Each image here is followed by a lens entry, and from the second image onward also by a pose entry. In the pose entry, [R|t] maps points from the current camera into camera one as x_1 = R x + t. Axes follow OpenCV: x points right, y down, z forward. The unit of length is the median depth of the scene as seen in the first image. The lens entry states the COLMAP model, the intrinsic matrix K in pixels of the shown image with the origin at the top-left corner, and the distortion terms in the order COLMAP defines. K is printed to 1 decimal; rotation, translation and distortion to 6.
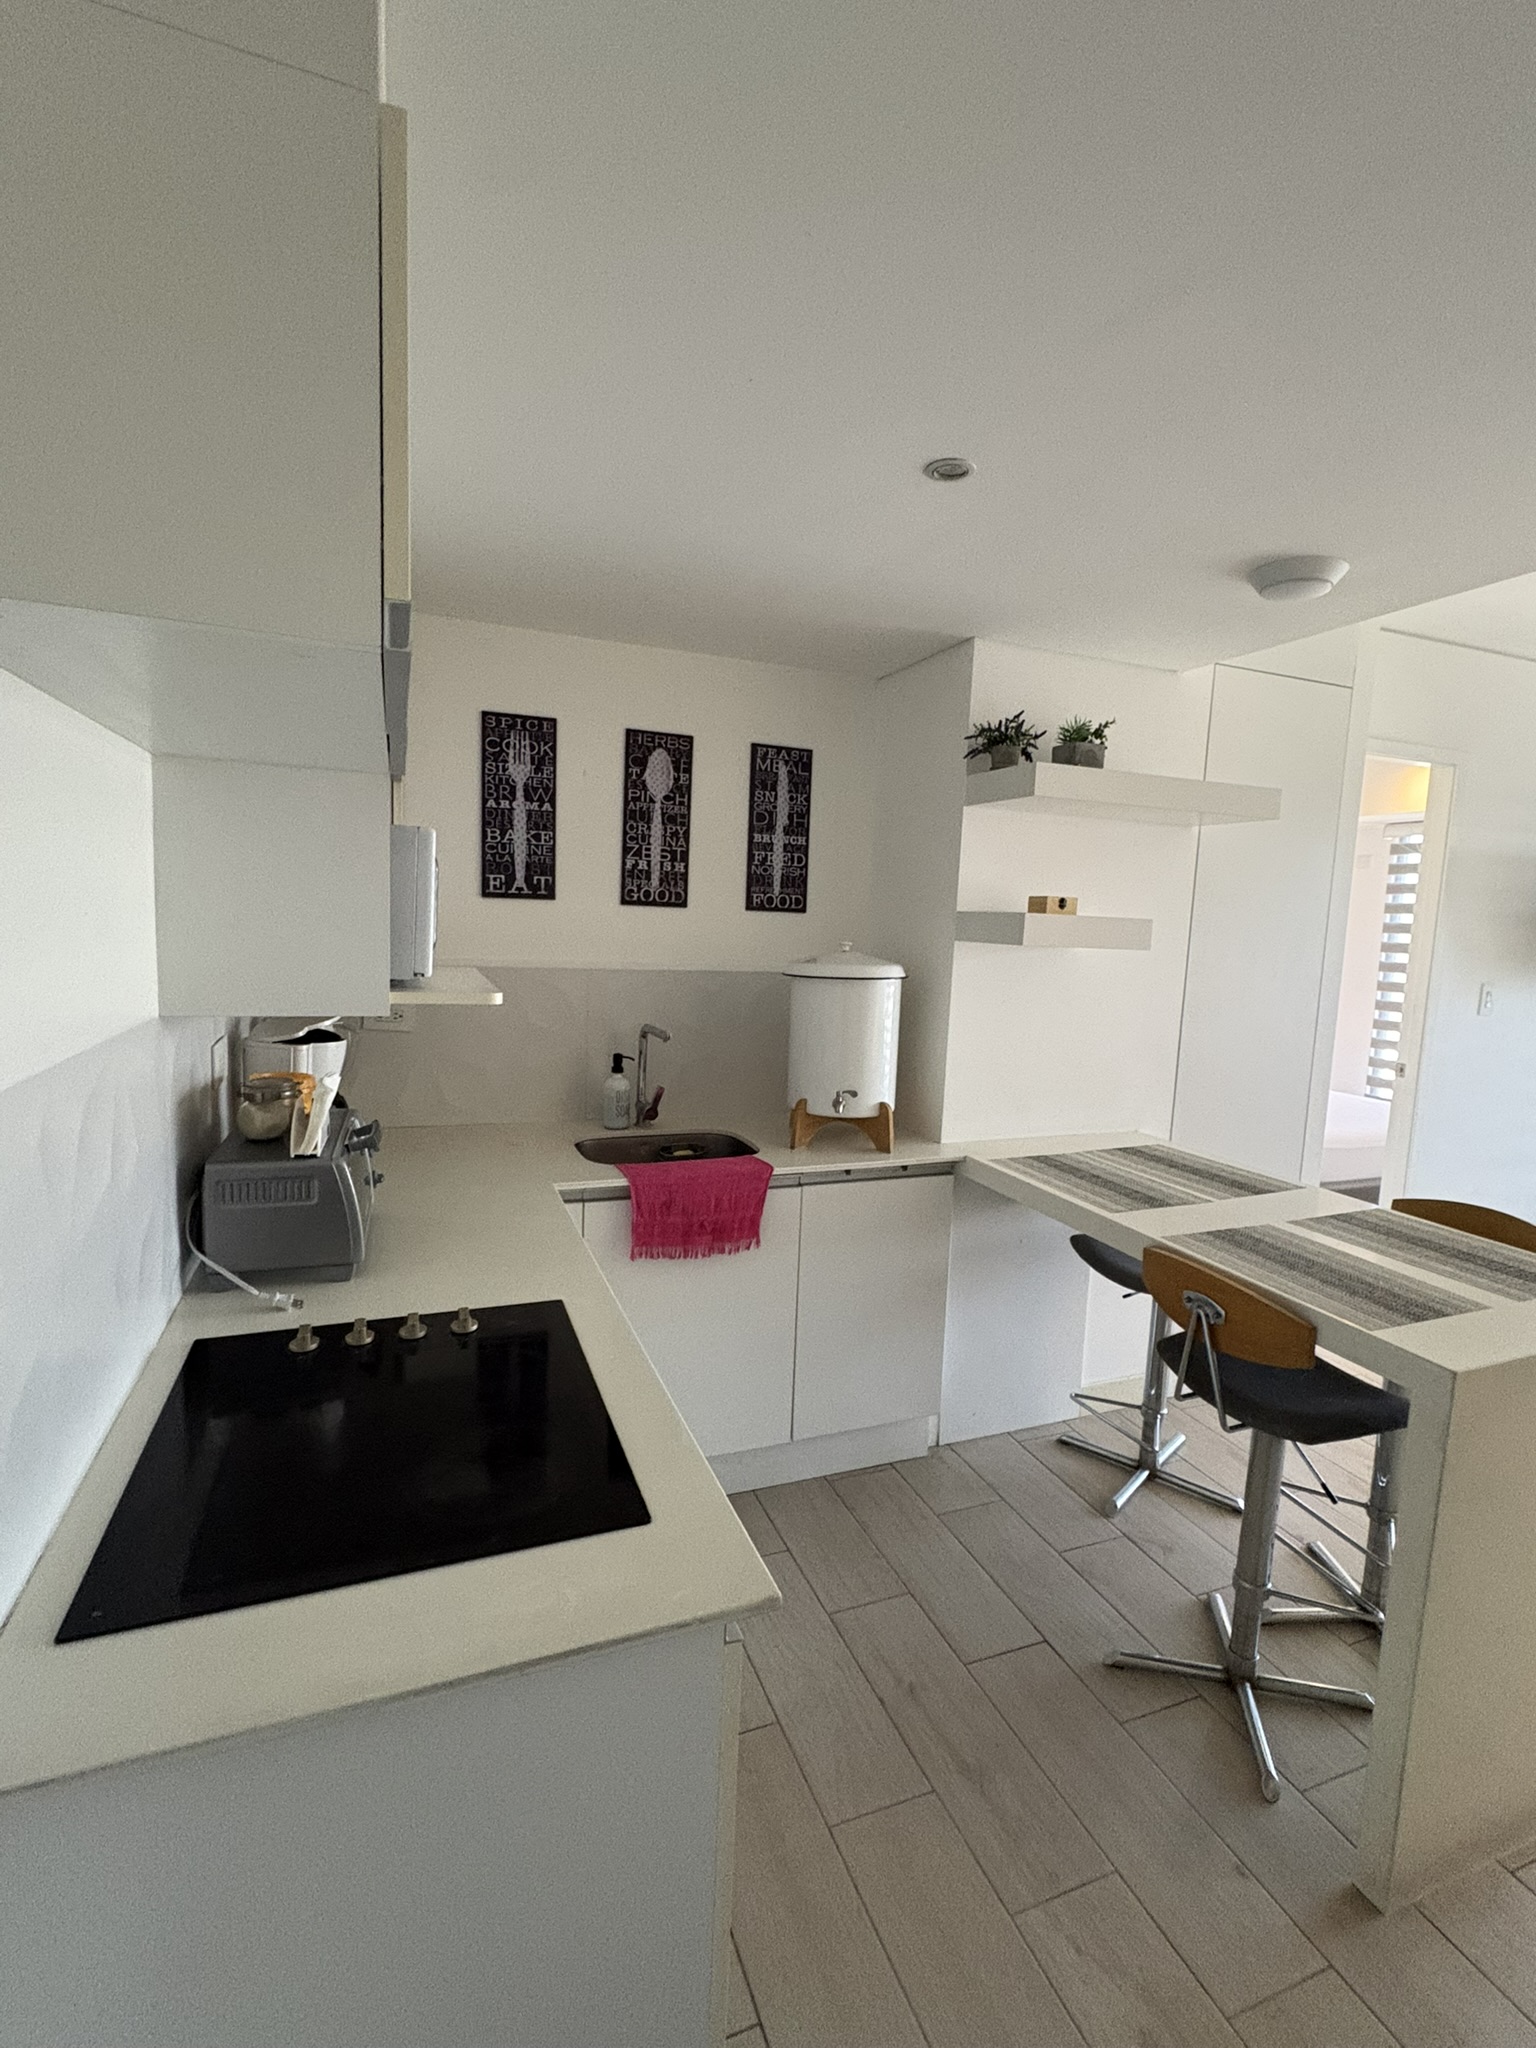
lens RADIAL K [[944.9, 0, 764.9], [0, 944.9, 1019.6], [0, 0, 1]] dist [0.001992, -0.000549]
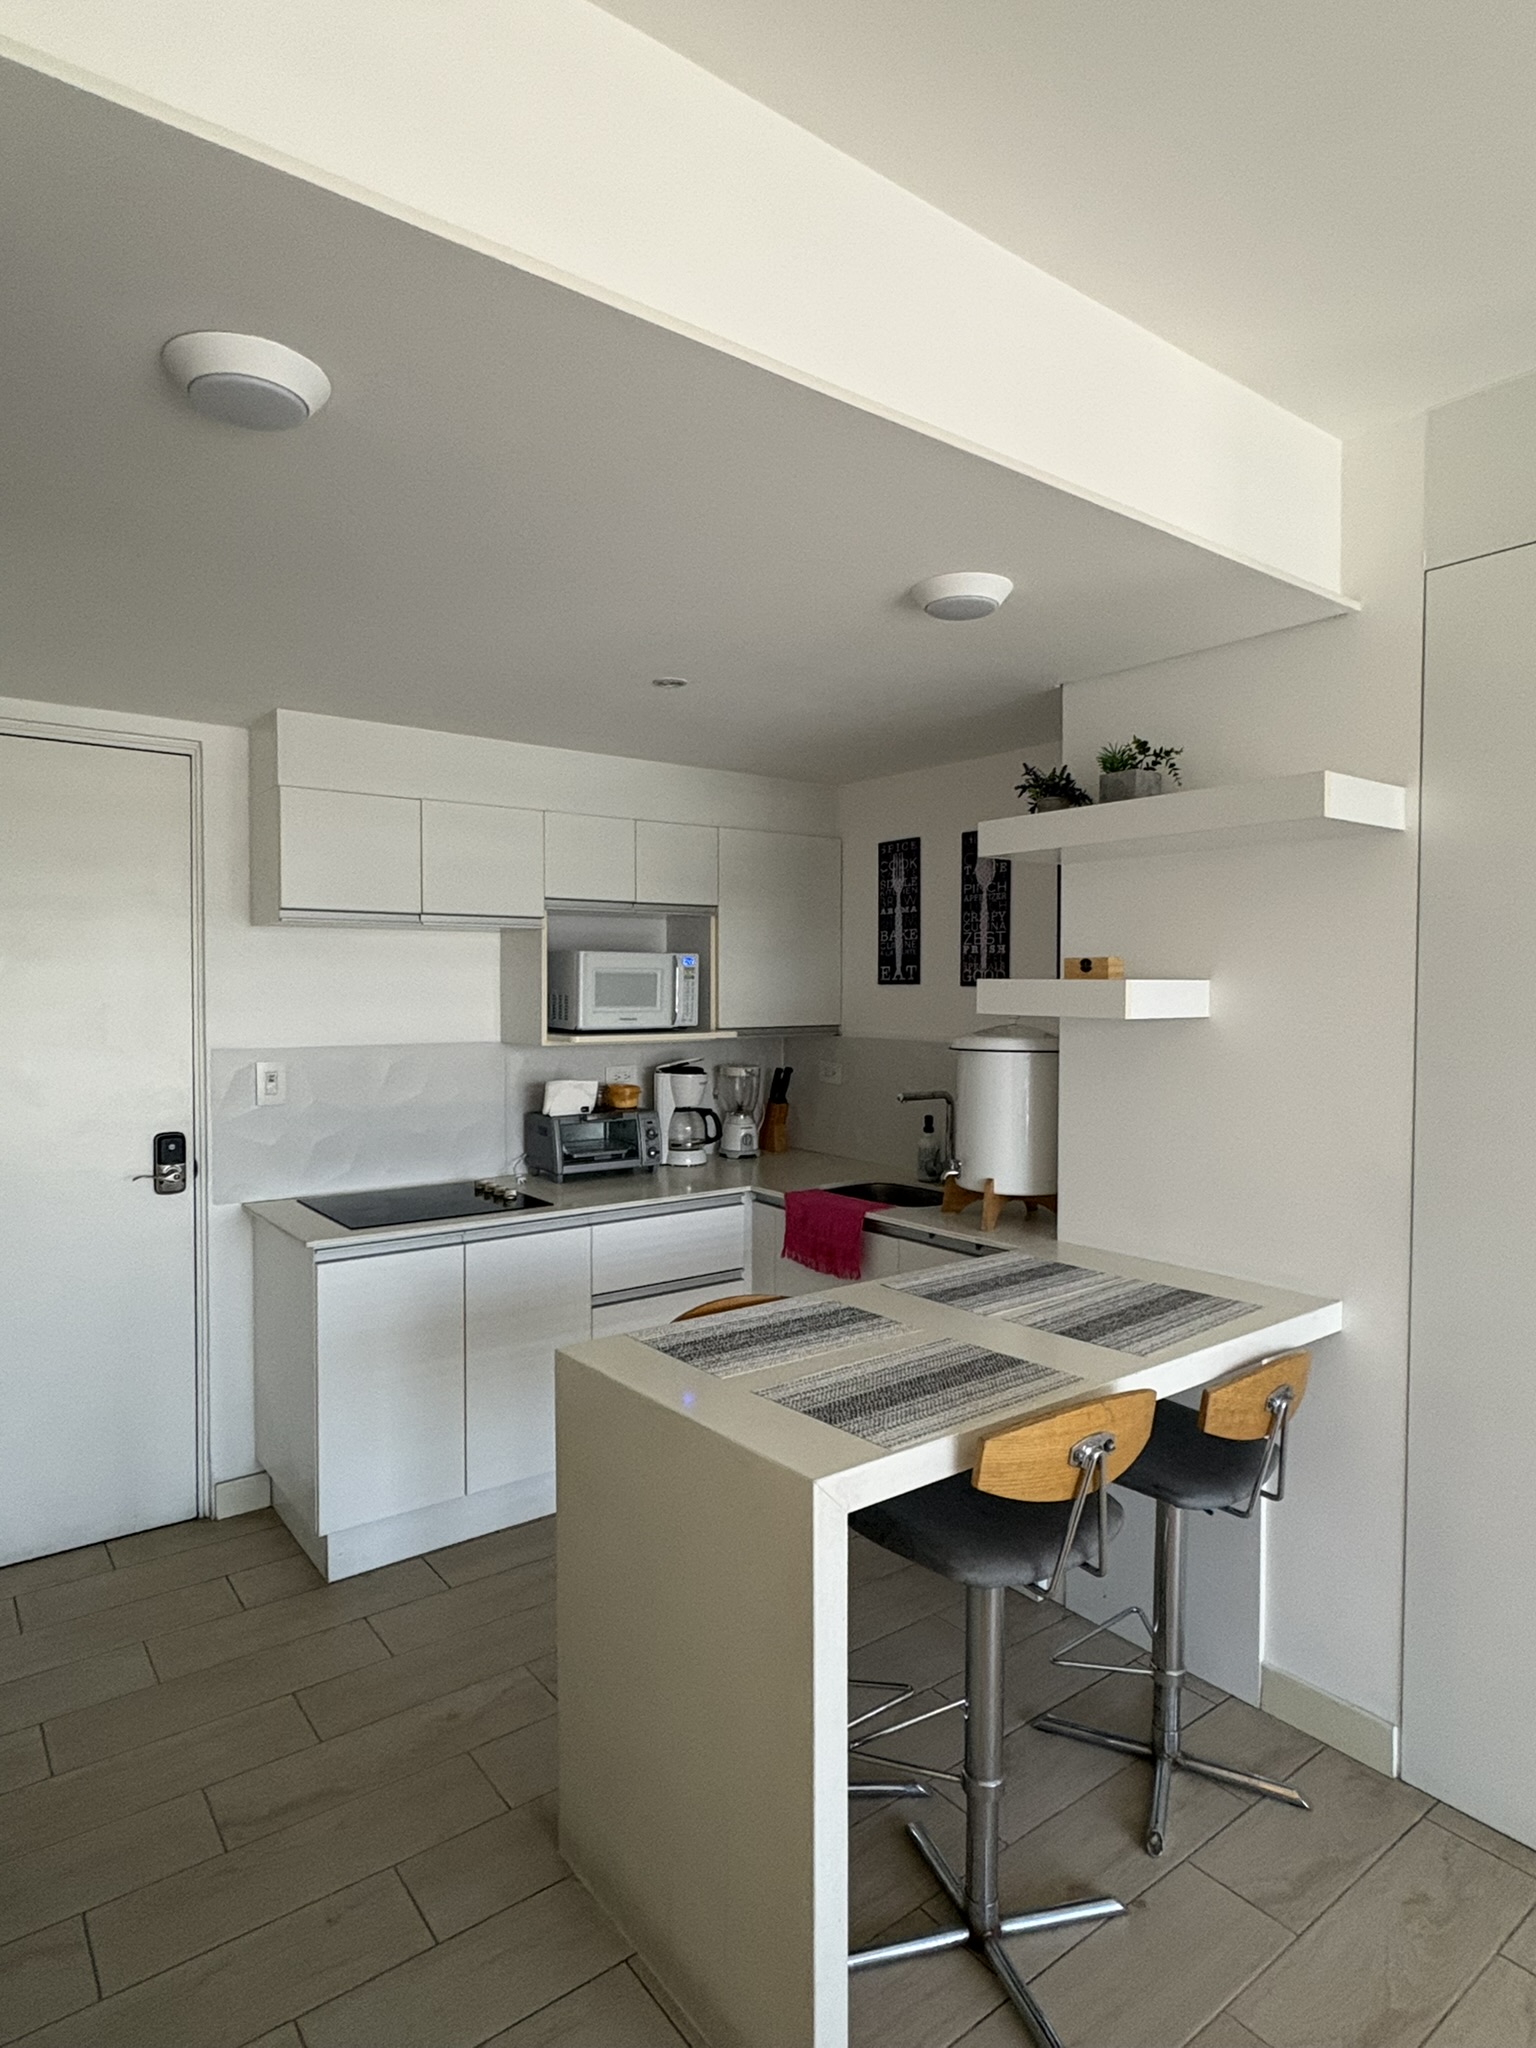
lens RADIAL K [[1150.2, 0, 763.8], [0, 1150.2, 1029.6], [0, 0, 1]] dist [0.002291, 0.000718]
pose [[0.275829, -0.001049, -0.961206, 1.144820], [-0.100798, 0.994454, -0.030011, -0.005637], [0.955907, 0.105166, 0.274194, 0.422643]]
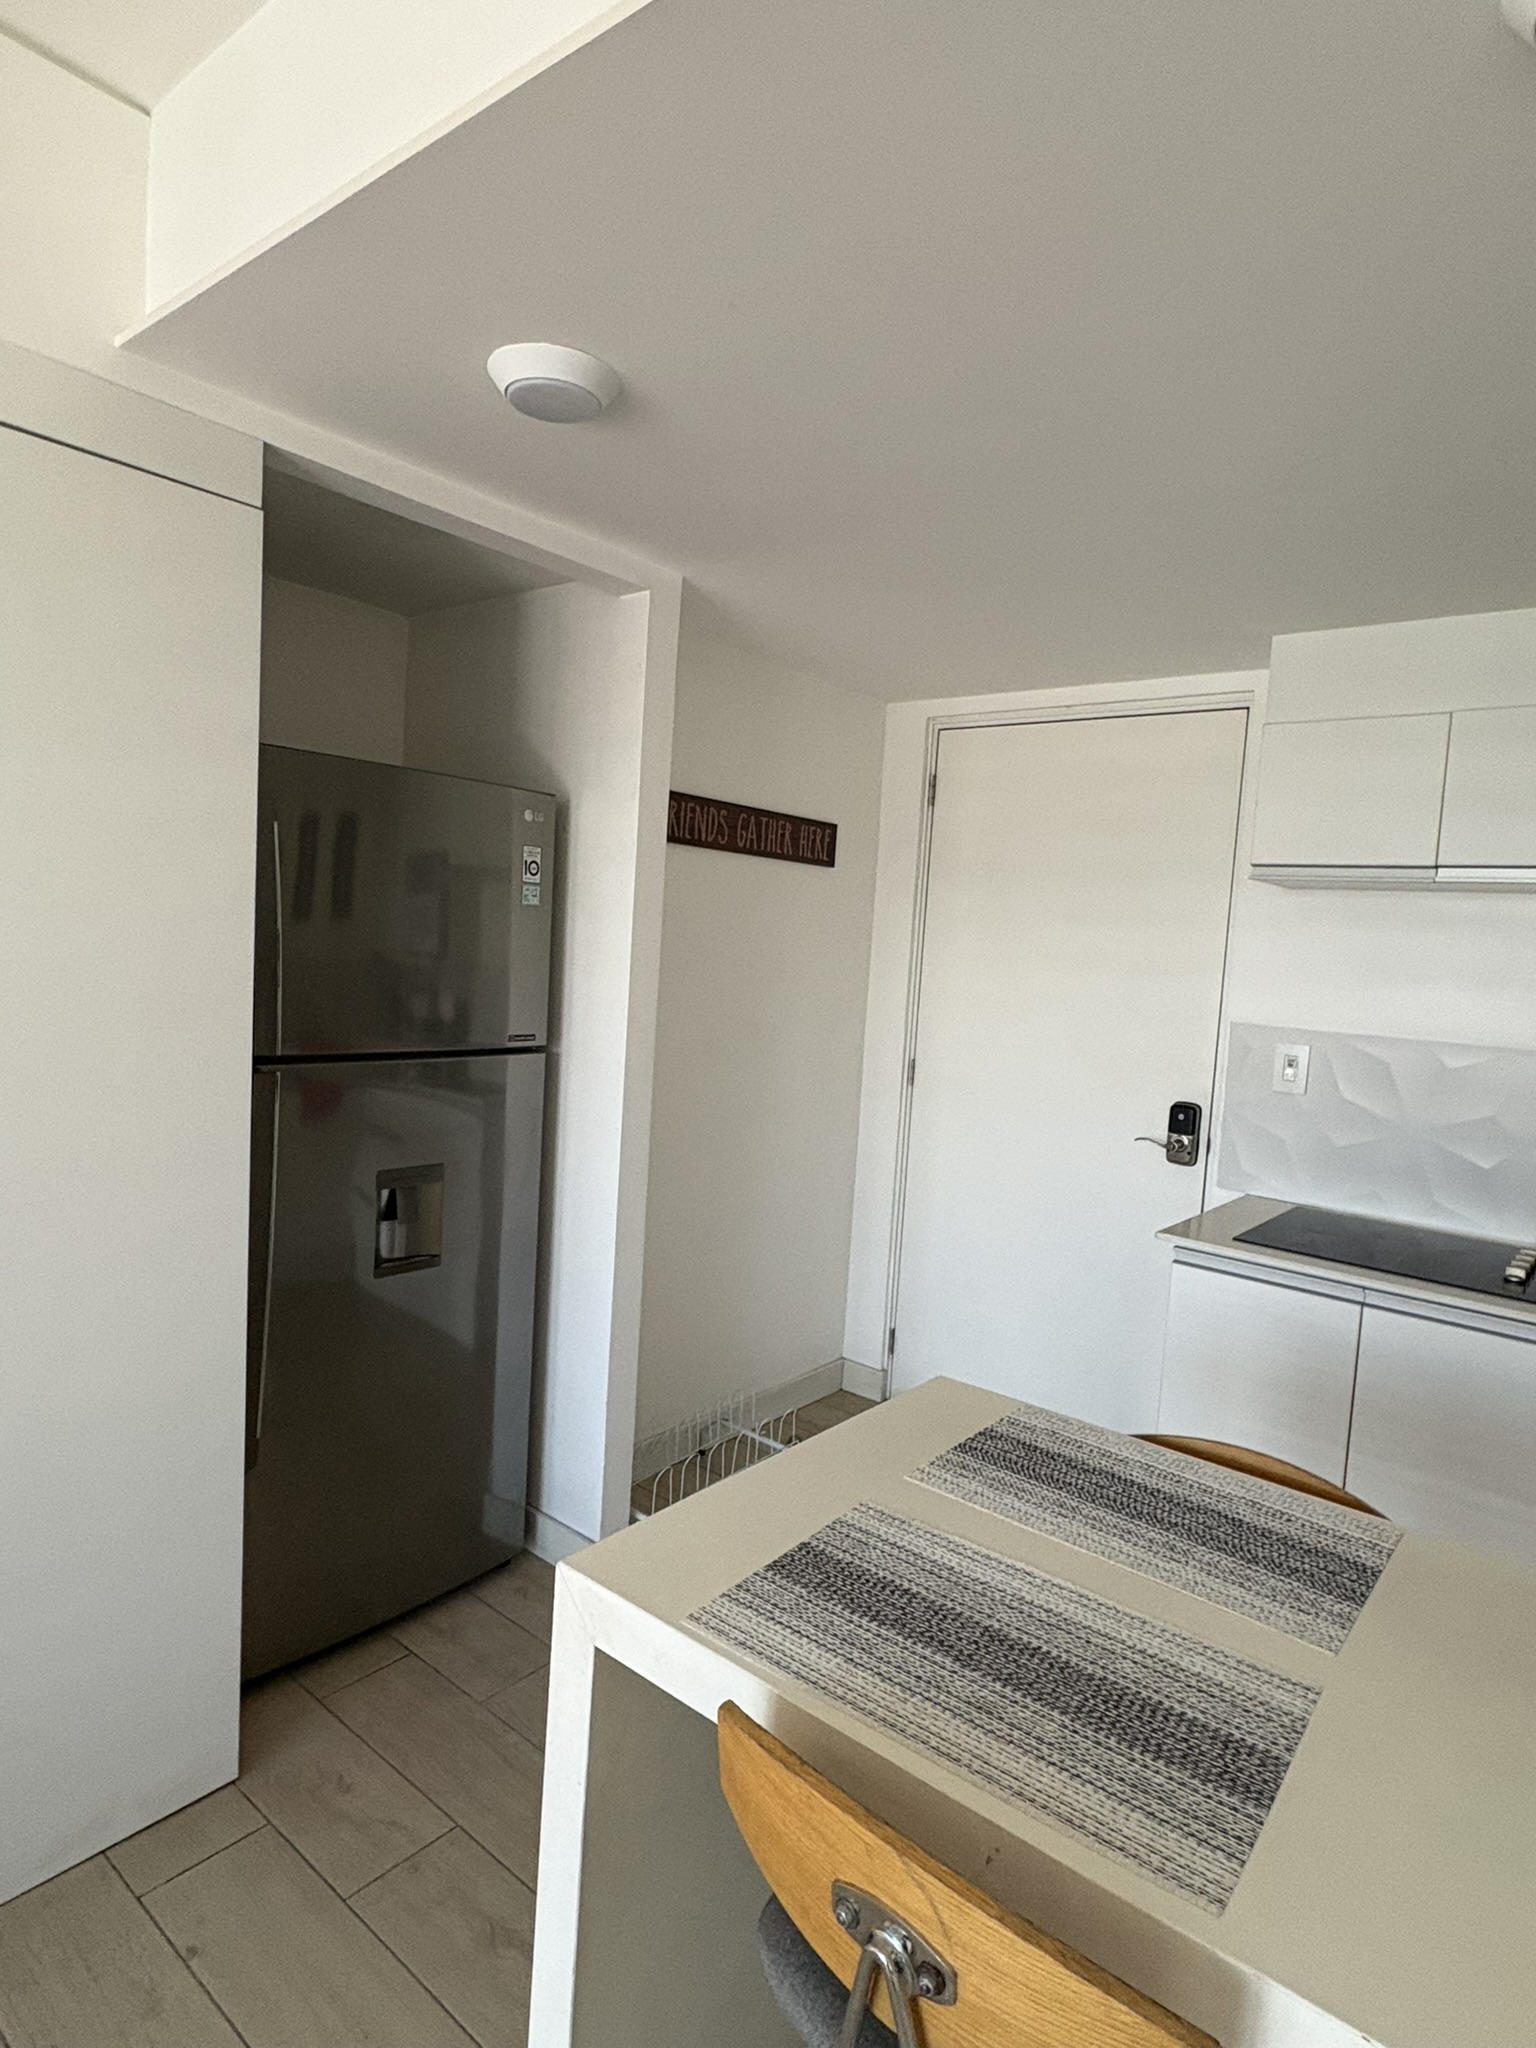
lens RADIAL K [[1150.2, 0, 765.5], [0, 1150.2, 1018.9], [0, 0, 1]] dist [0.002291, 0.000718]
pose [[-0.867548, -0.057776, -0.493986, 0.770591], [-0.149204, 0.977716, 0.147682, -0.066313], [0.474445, 0.201826, -0.856836, 0.960503]]
